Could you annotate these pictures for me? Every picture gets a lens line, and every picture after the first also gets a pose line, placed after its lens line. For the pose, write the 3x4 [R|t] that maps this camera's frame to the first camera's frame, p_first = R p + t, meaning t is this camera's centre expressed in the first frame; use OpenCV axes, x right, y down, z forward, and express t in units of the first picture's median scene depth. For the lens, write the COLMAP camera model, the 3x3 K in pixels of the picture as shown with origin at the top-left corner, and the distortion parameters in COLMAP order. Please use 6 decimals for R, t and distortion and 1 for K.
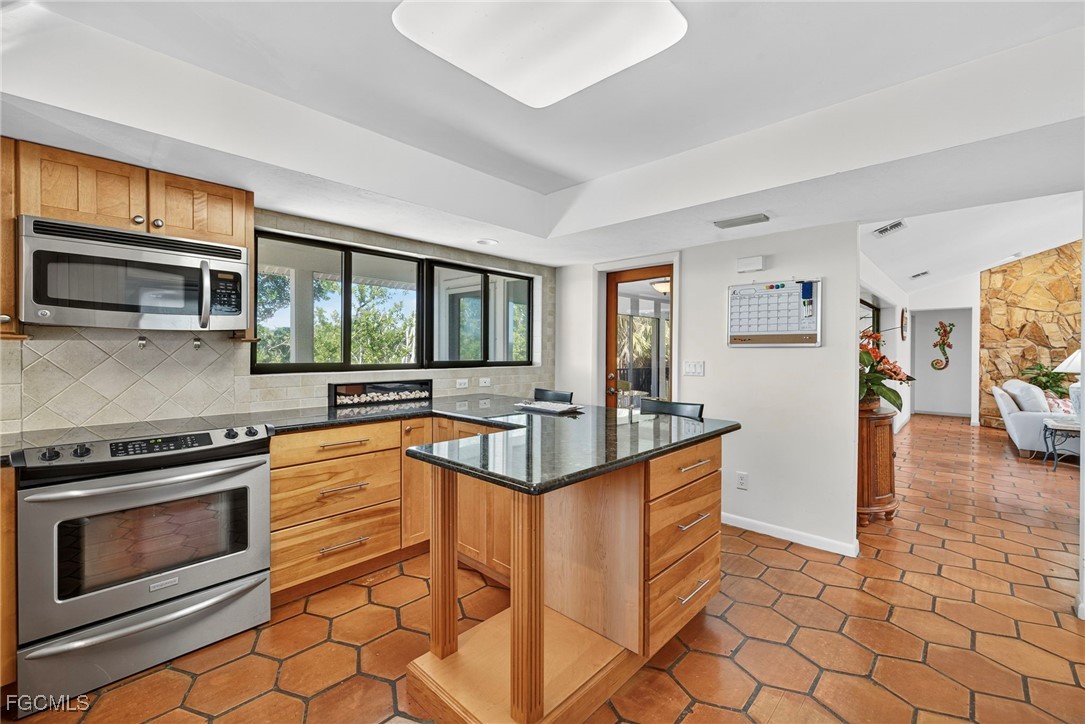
lens RADIAL K [[452.2, 0, 544.5], [0, 452.2, 354.7], [0, 0, 1]] dist [0.004396, 0.000133]
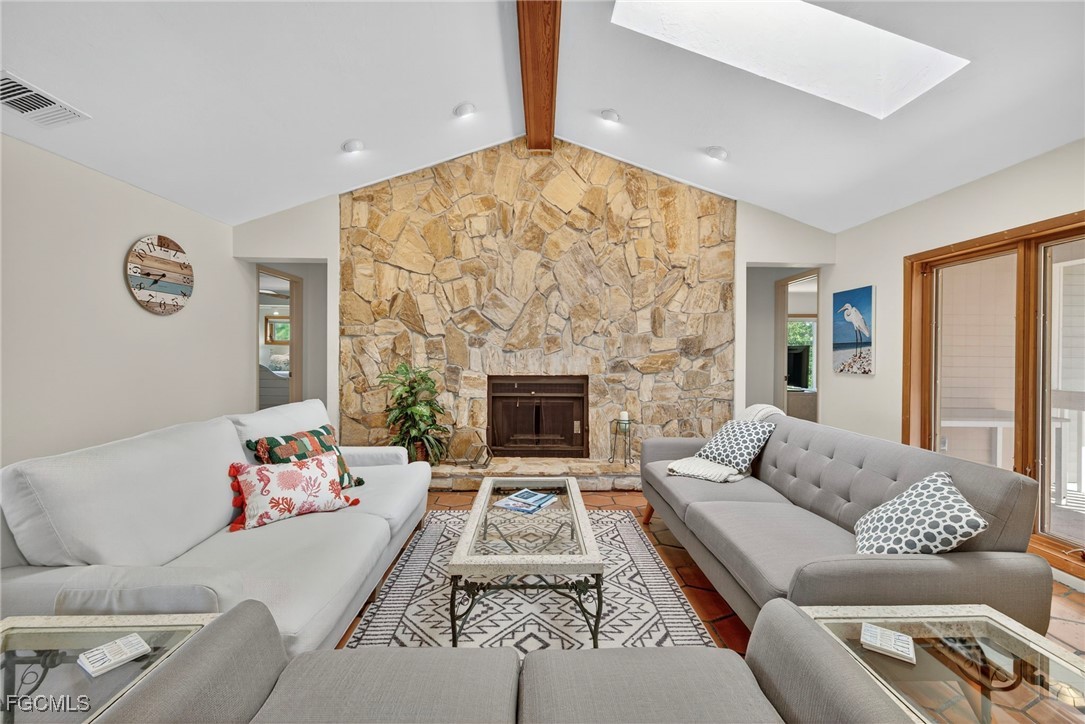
lens RADIAL K [[452.2, 0, 544.5], [0, 452.2, 354.7], [0, 0, 1]] dist [0.004396, 0.000133]
pose [[0.711846, -0.001840, 0.702333, 0.815176], [0.002480, 0.999997, 0.000106, 0.009758], [-0.702331, 0.001666, 0.711848, 0.478533]]
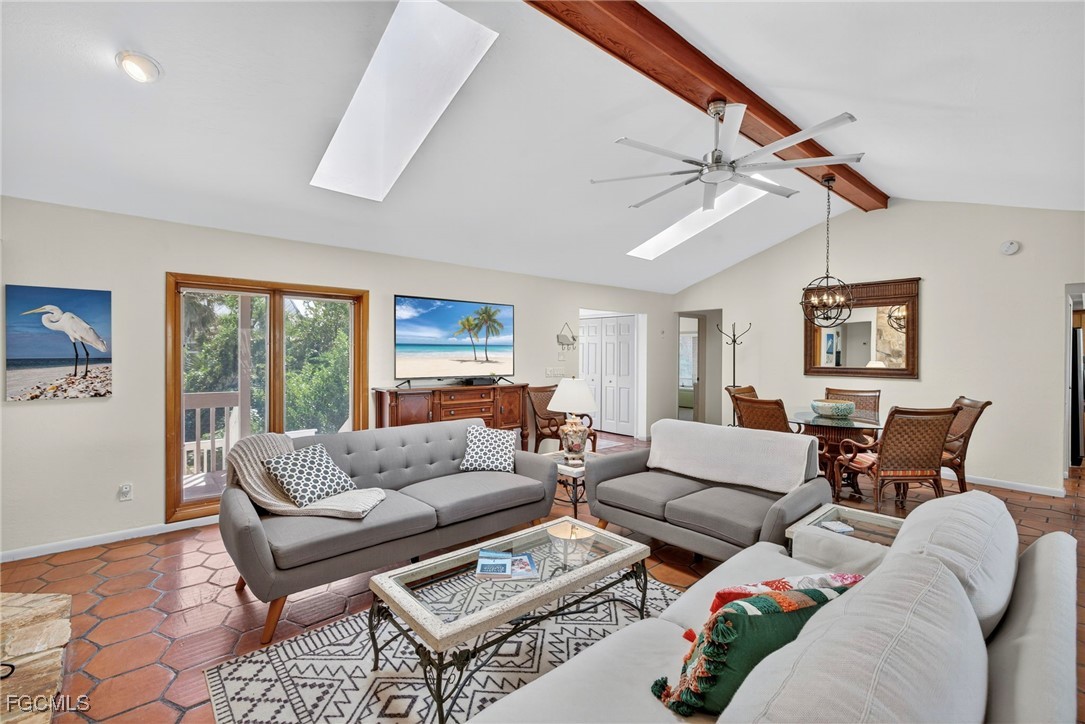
lens RADIAL K [[476.5, 0, 538.5], [0, 476.5, 367.3], [0, 0, 1]] dist [0.000403, 0.000031]
pose [[-0.994586, -0.014076, 0.102955, 0.989477], [-0.009943, 0.999128, 0.040544, -0.018379], [-0.103436, 0.039300, -0.993859, 1.009323]]
